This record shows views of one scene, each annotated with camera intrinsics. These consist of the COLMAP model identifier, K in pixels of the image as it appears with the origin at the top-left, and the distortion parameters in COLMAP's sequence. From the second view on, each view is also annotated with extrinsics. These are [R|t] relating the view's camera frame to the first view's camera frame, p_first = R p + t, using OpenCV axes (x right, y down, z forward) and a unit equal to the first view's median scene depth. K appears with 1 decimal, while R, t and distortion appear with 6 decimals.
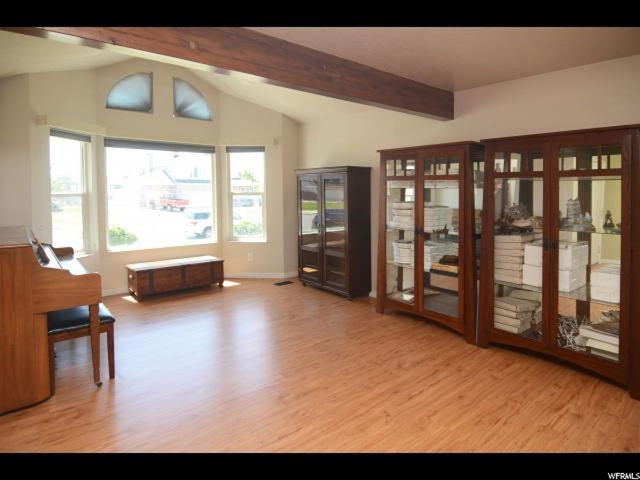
lens RADIAL K [[385.0, 0, 319.4], [0, 385.0, 215.9], [0, 0, 1]] dist [-0.005144, -0.002068]
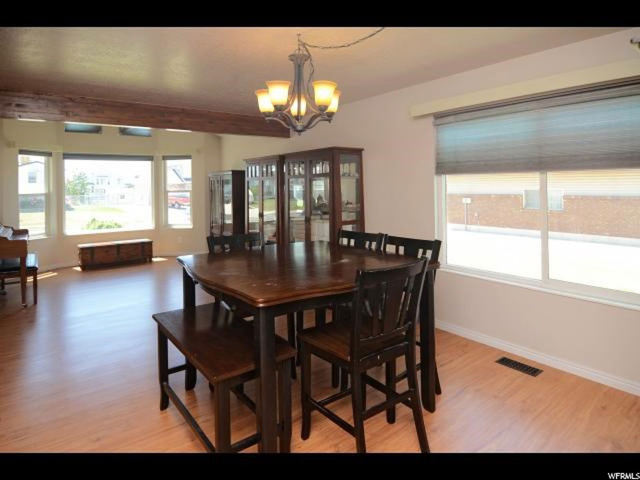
lens RADIAL K [[375.5, 0, 306.7], [0, 375.5, 193.7], [0, 0, 1]] dist [0.000973, 0.001276]
pose [[0.999034, -0.018325, -0.039934, 0.375499], [0.016462, 0.998783, -0.046486, 0.021284], [0.040737, 0.045784, 0.998120, -0.317575]]
